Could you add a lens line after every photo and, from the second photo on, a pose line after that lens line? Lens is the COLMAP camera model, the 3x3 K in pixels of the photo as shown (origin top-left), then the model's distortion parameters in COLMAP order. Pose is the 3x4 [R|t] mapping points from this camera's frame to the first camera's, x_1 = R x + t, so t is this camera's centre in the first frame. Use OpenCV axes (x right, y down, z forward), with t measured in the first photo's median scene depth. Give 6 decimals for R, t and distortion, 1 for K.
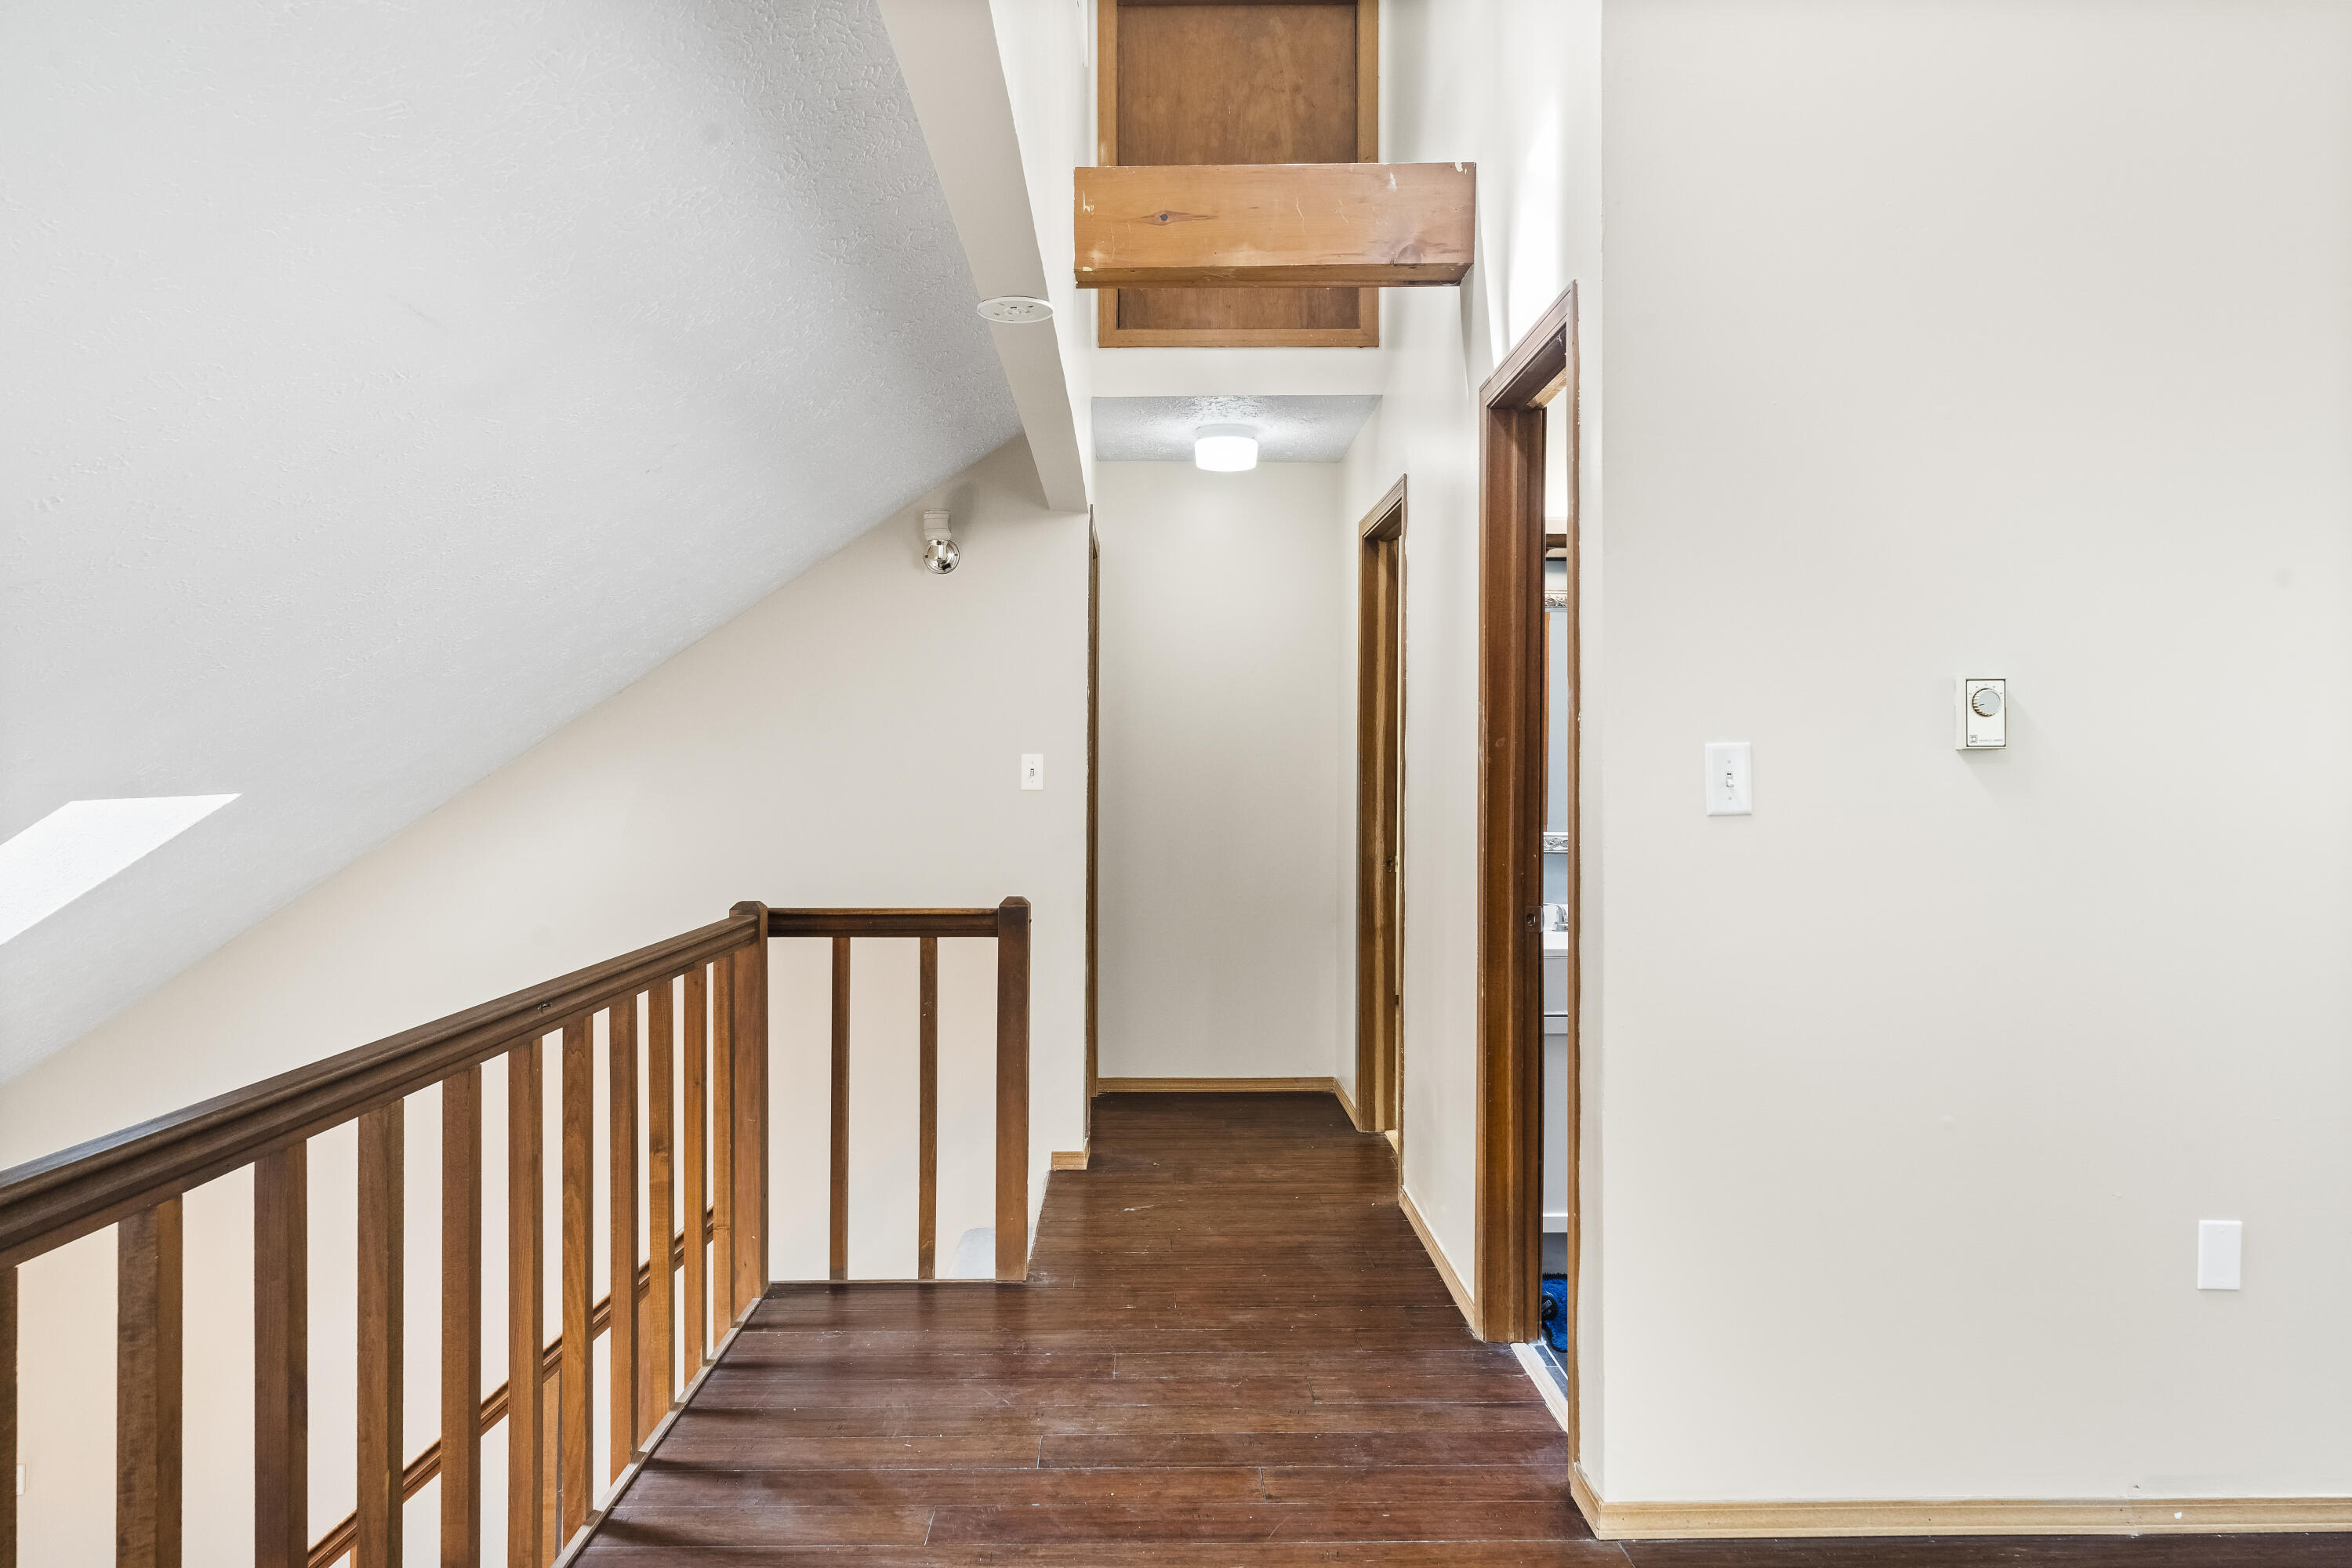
lens RADIAL K [[1465.3, 0, 1172.8], [0, 1465.3, 767.9], [0, 0, 1]] dist [0.003261, 0.002453]
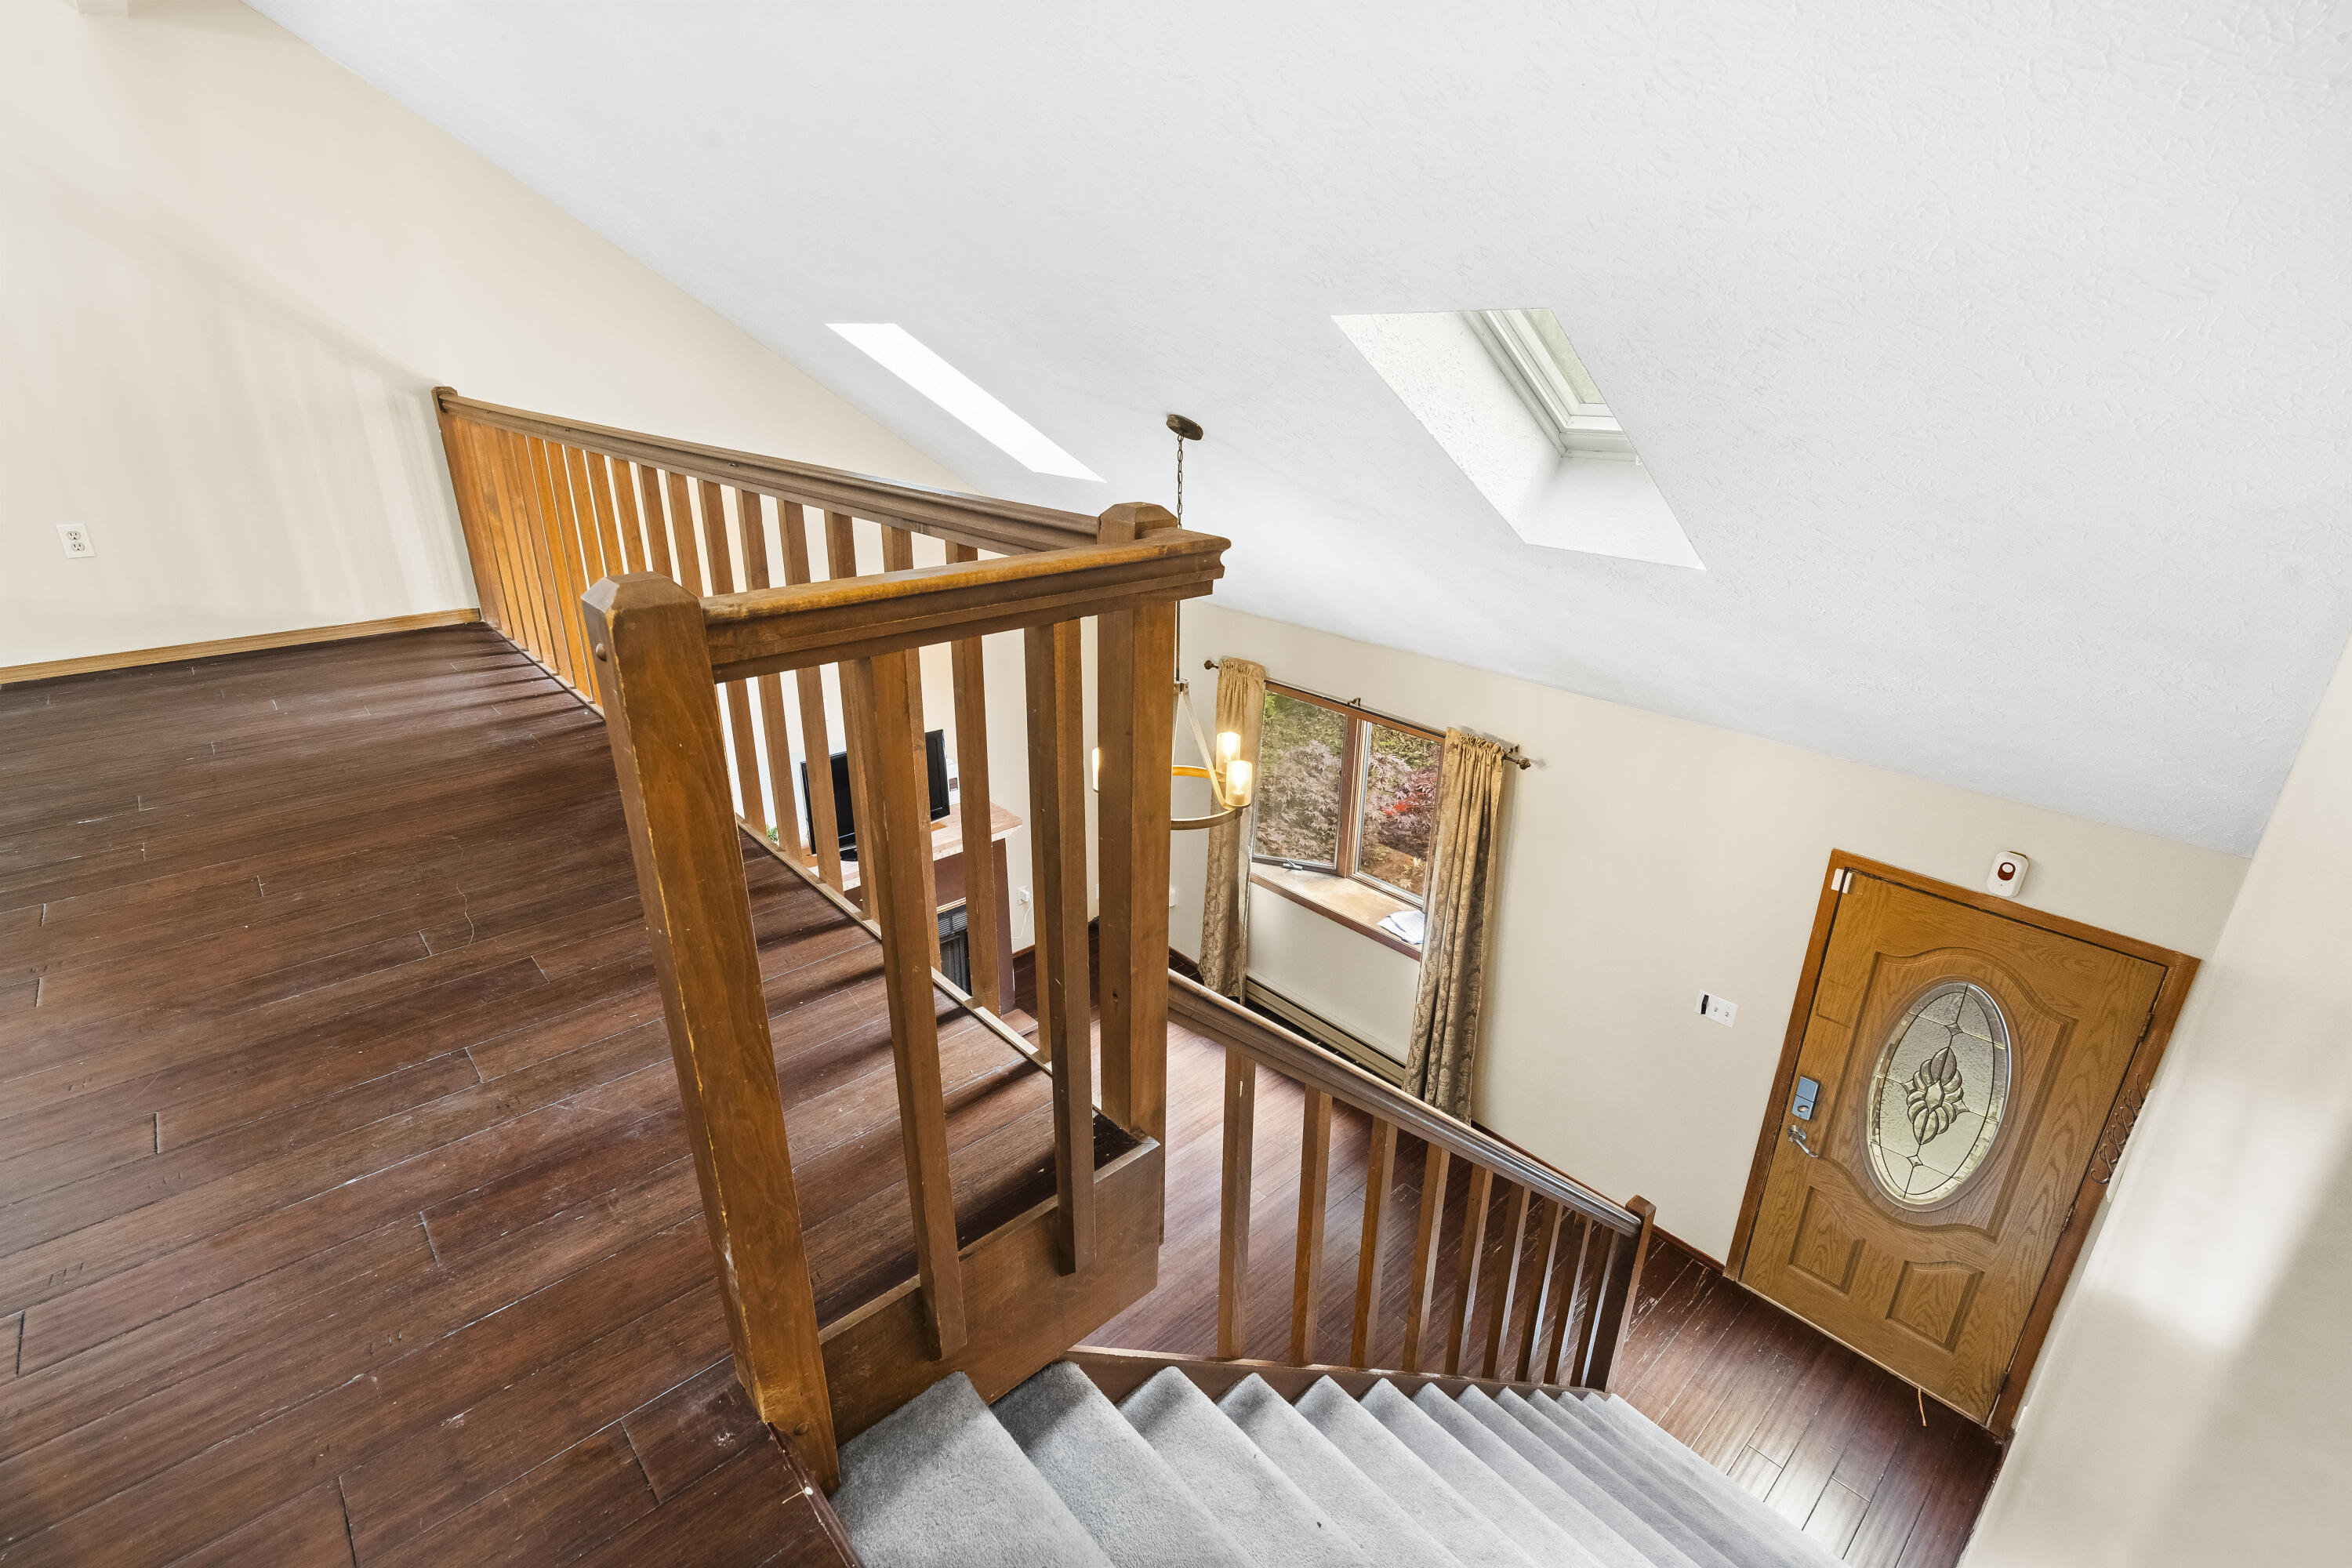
lens RADIAL K [[1086.4, 0, 1172.0], [0, 1086.4, 774.6], [0, 0, 1]] dist [-0.000487, -0.000236]
pose [[-0.758354, 0.242220, -0.605168, -0.048816], [-0.001357, 0.927808, 0.373056, 0.040219], [0.651841, 0.283730, -0.703278, 1.515538]]
